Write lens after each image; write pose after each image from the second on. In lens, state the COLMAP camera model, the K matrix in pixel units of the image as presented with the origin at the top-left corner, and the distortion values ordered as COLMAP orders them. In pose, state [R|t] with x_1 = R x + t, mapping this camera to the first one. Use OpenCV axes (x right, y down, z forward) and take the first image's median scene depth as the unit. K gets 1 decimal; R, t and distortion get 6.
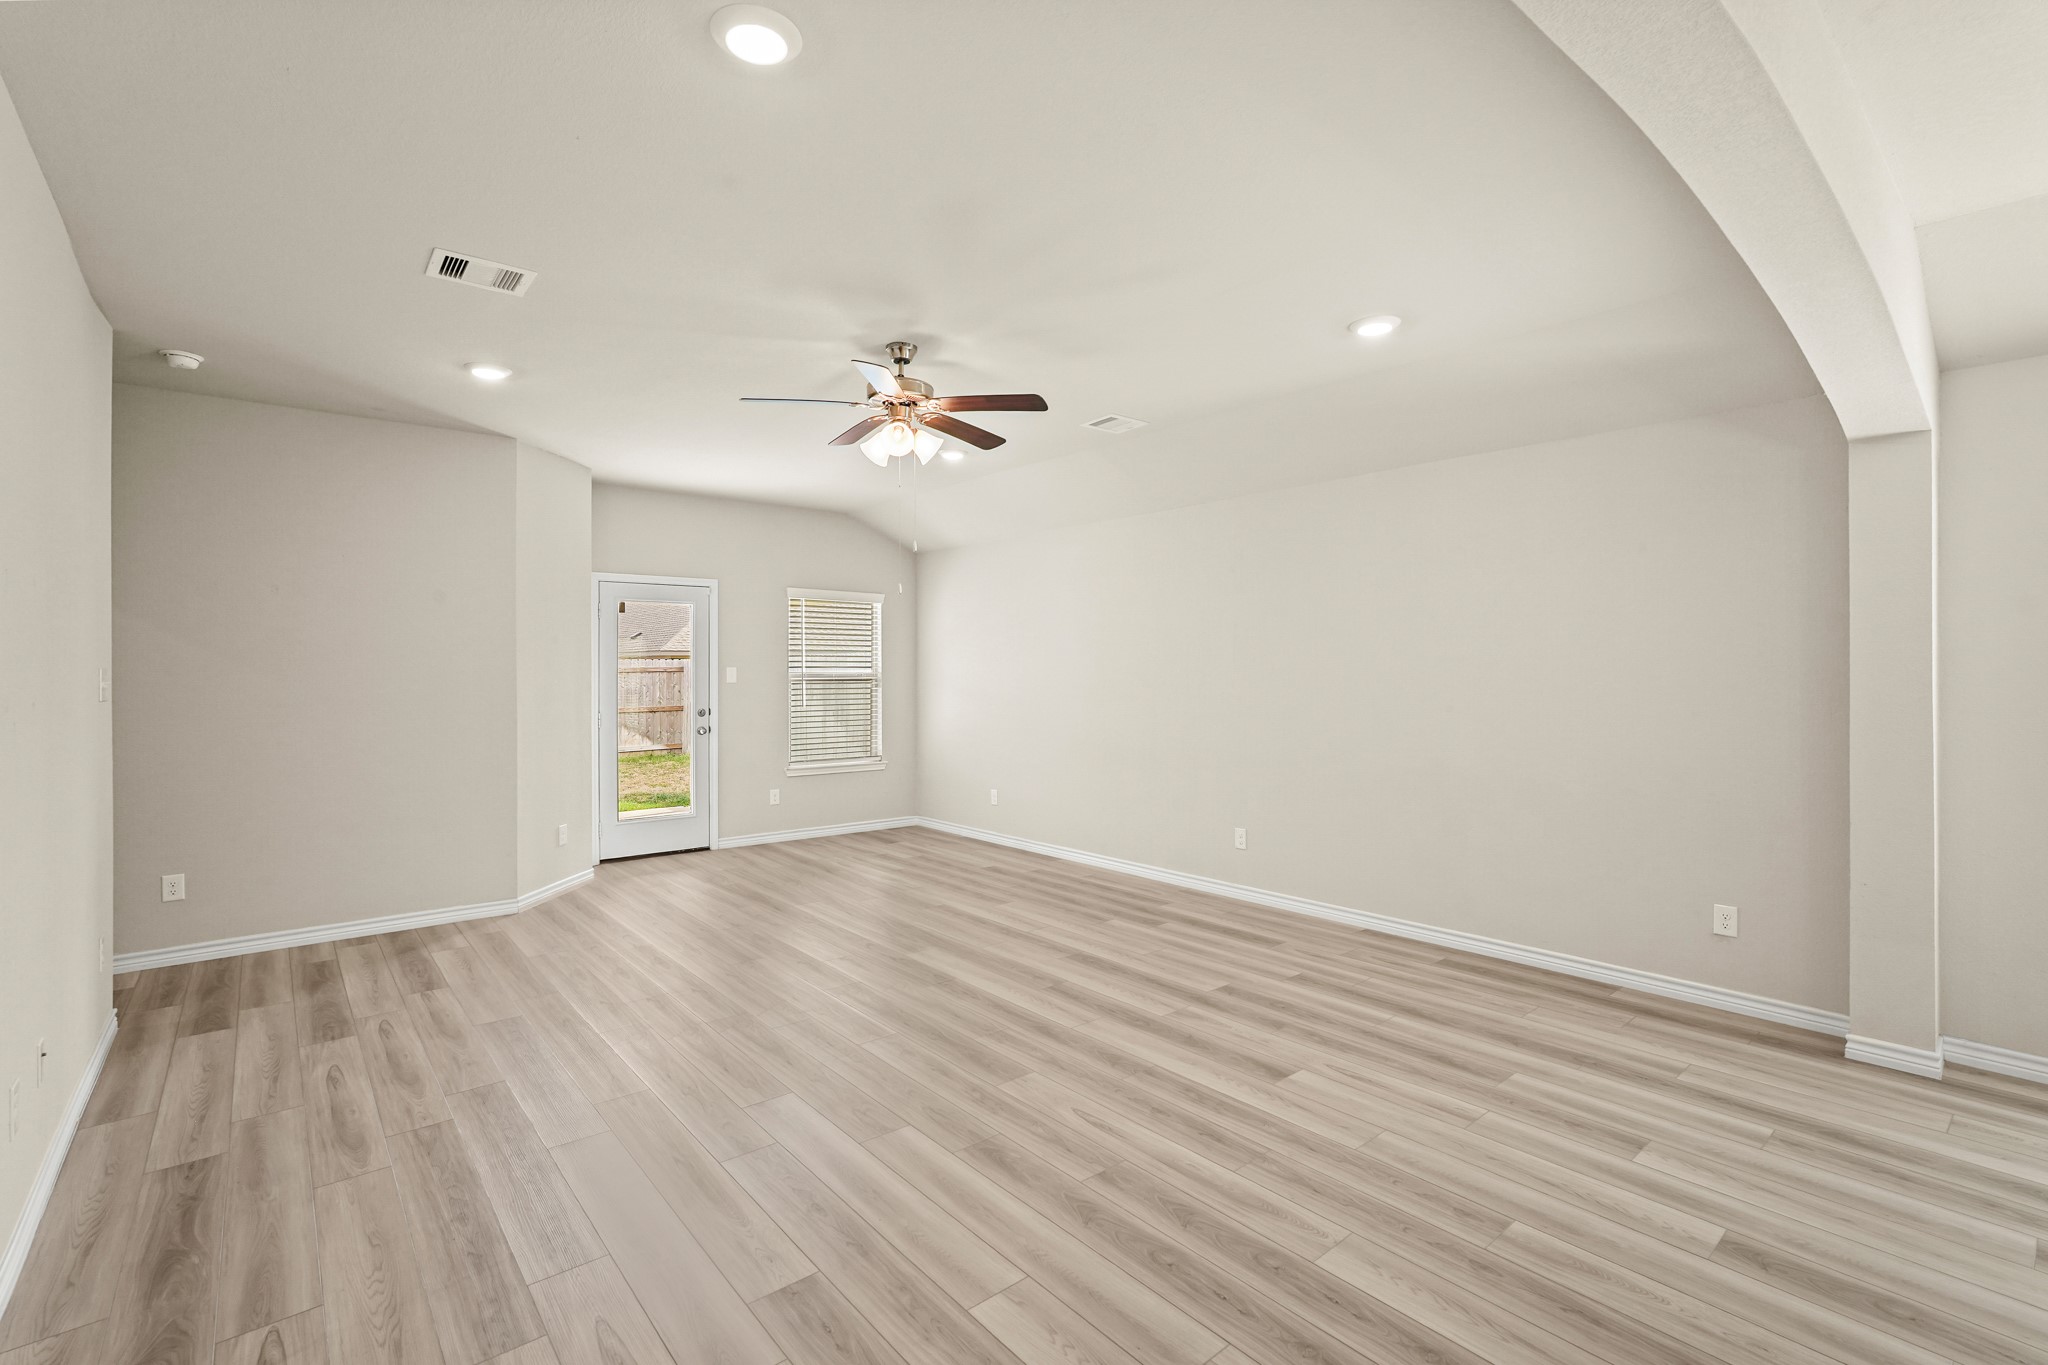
lens RADIAL K [[909.4, 0, 1026.6], [0, 909.4, 679.0], [0, 0, 1]] dist [-0.012800, 0.004455]
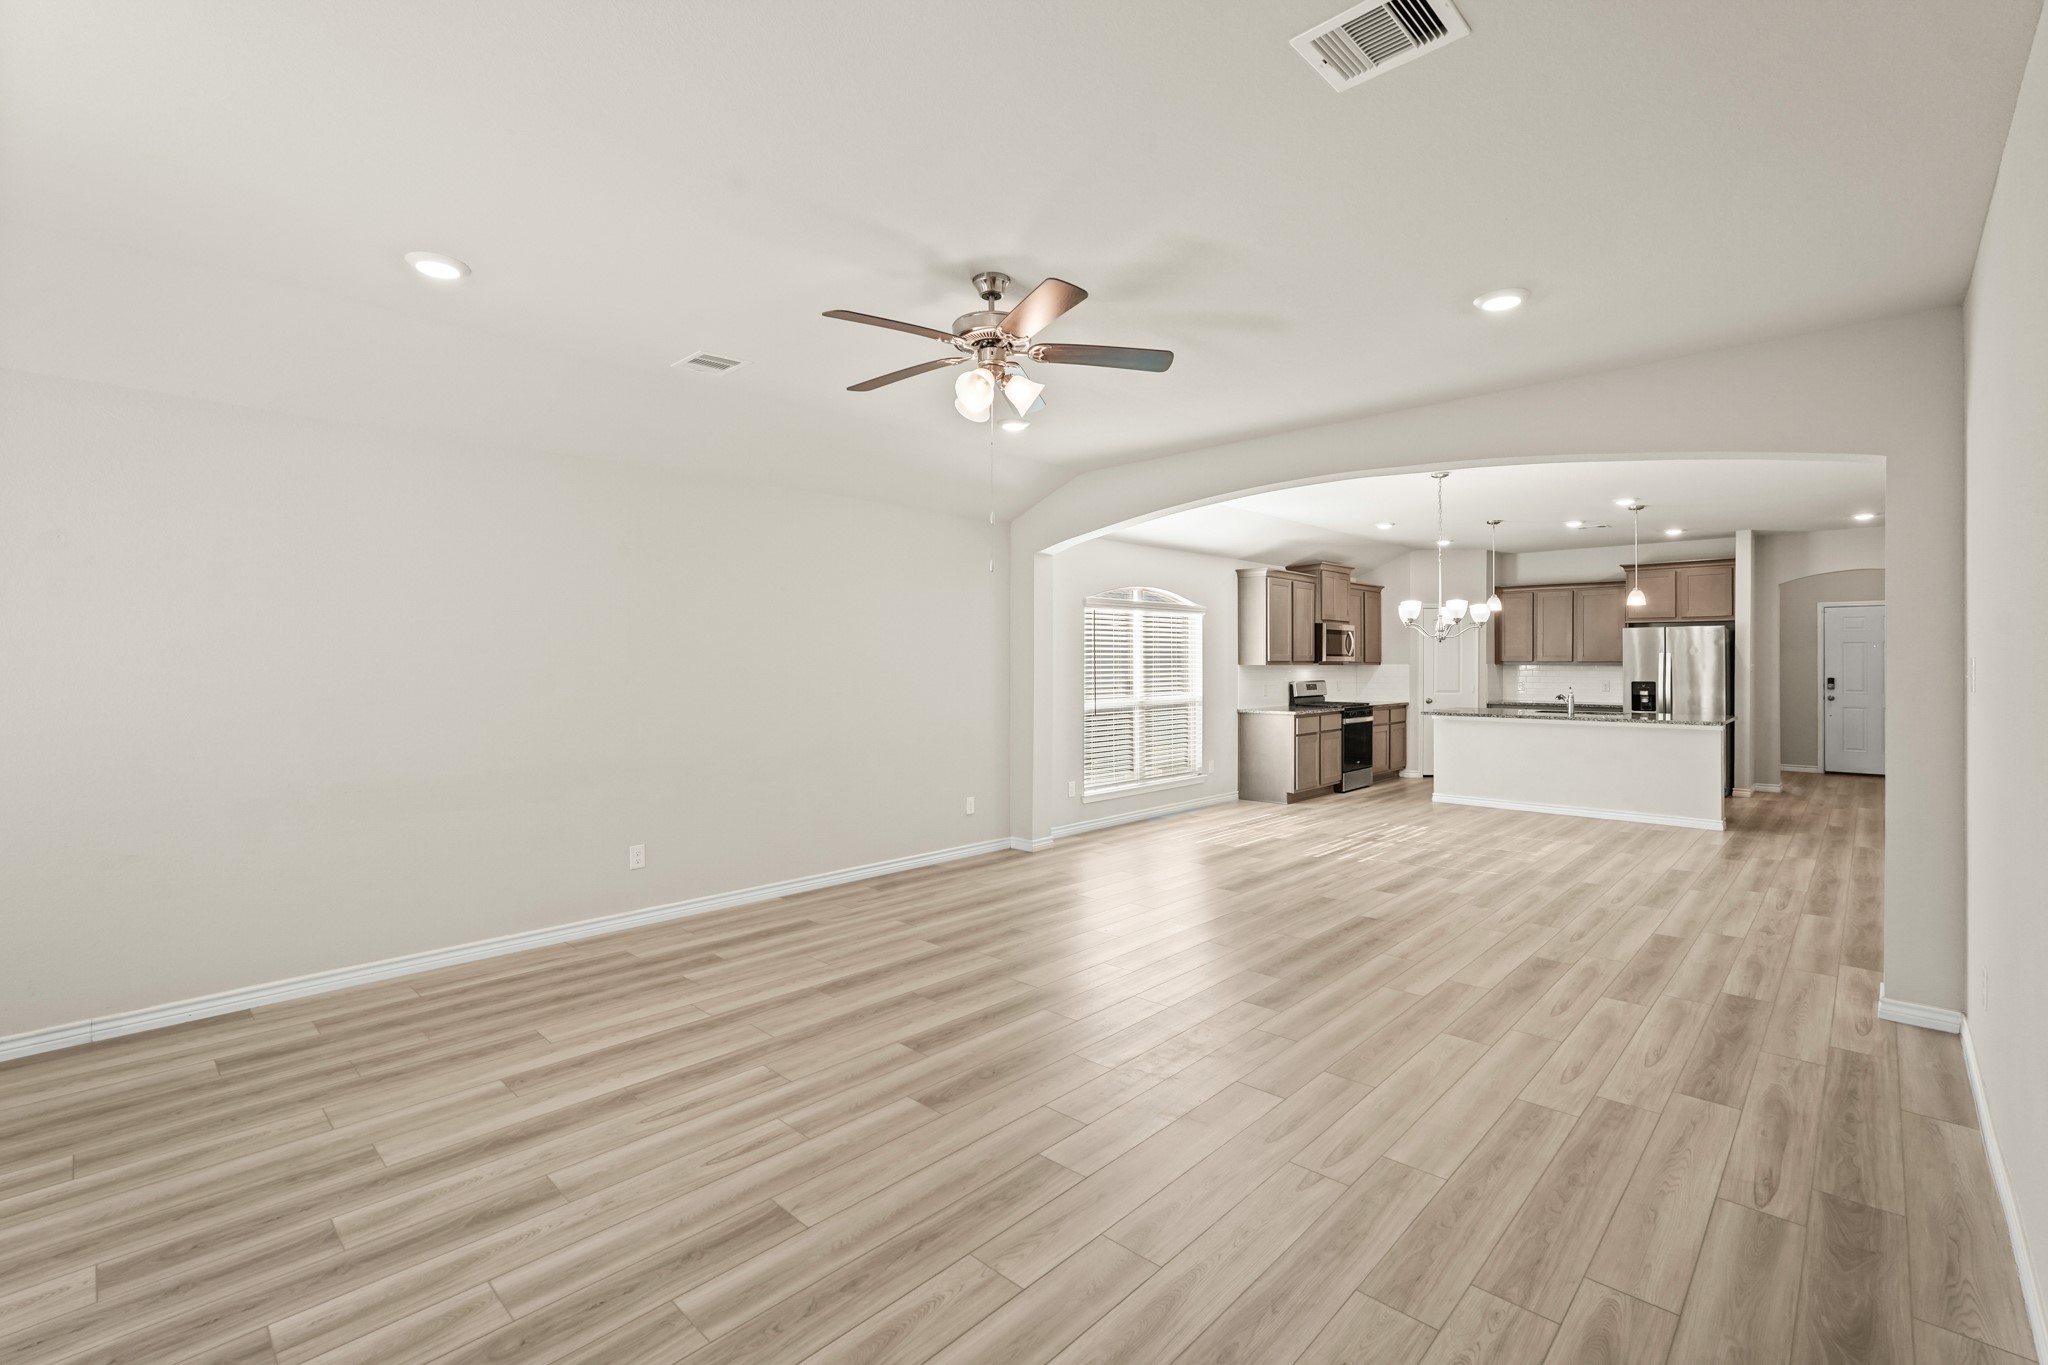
lens RADIAL K [[909.4, 0, 1026.6], [0, 909.4, 663.0], [0, 0, 1]] dist [-0.012800, 0.004455]
pose [[-0.113121, 0.002791, 0.993577, -0.912764], [0.010726, 0.999941, -0.001588, -0.004490], [-0.993523, 0.010477, -0.113144, 0.996931]]
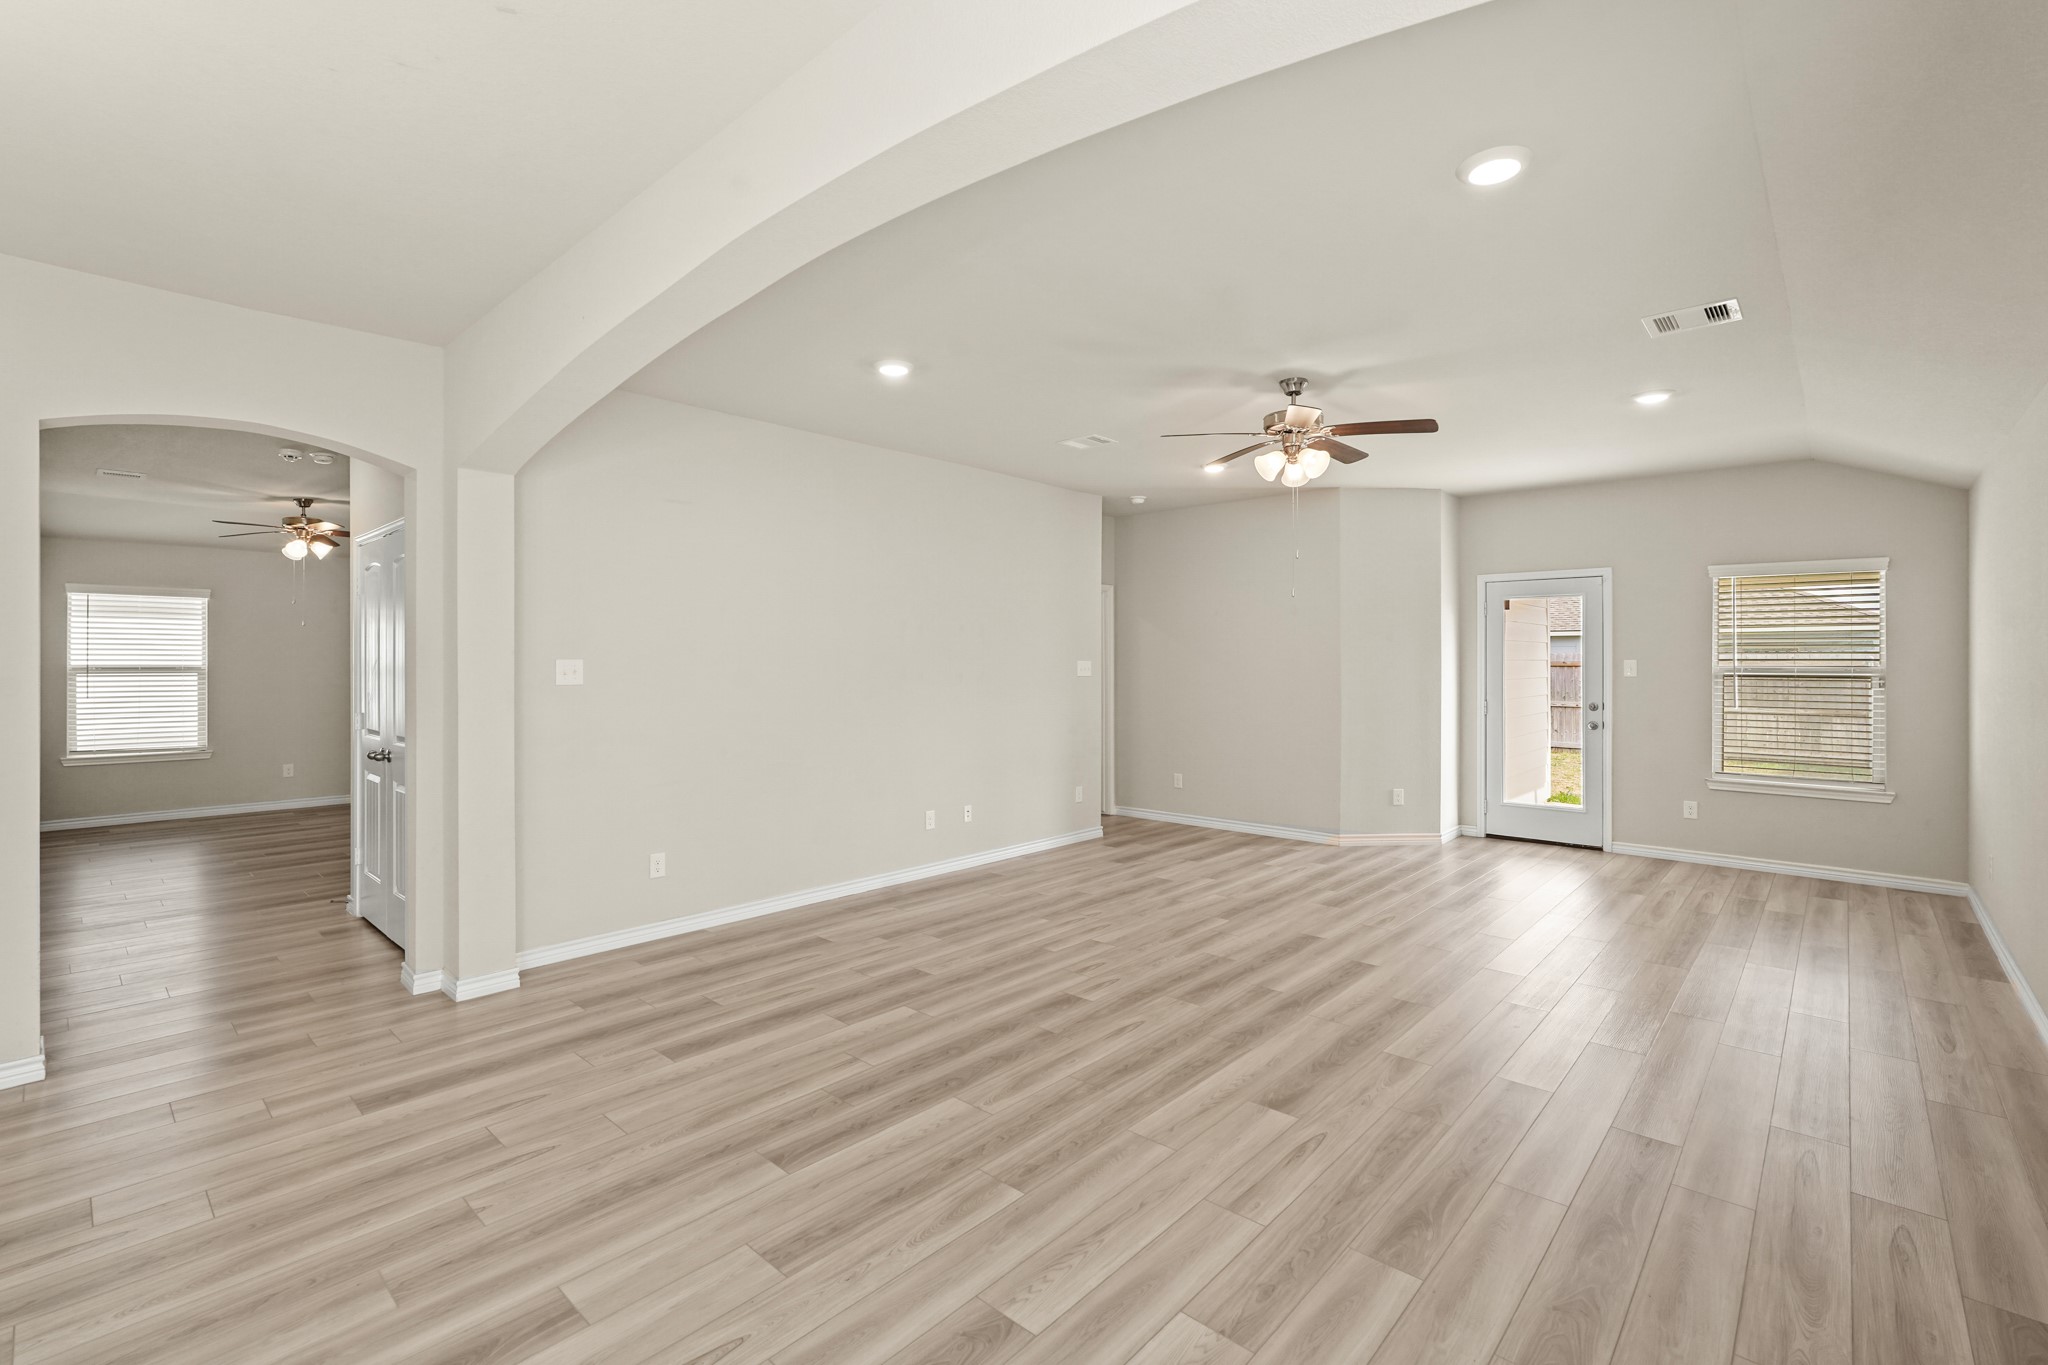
lens RADIAL K [[909.4, 0, 1031.0], [0, 909.4, 660.8], [0, 0, 1]] dist [-0.012800, 0.004455]
pose [[0.134365, 0.000153, -0.990932, 0.890284], [-0.011820, 0.999929, -0.001448, -0.005643], [0.990861, 0.011908, 0.134357, 0.487543]]
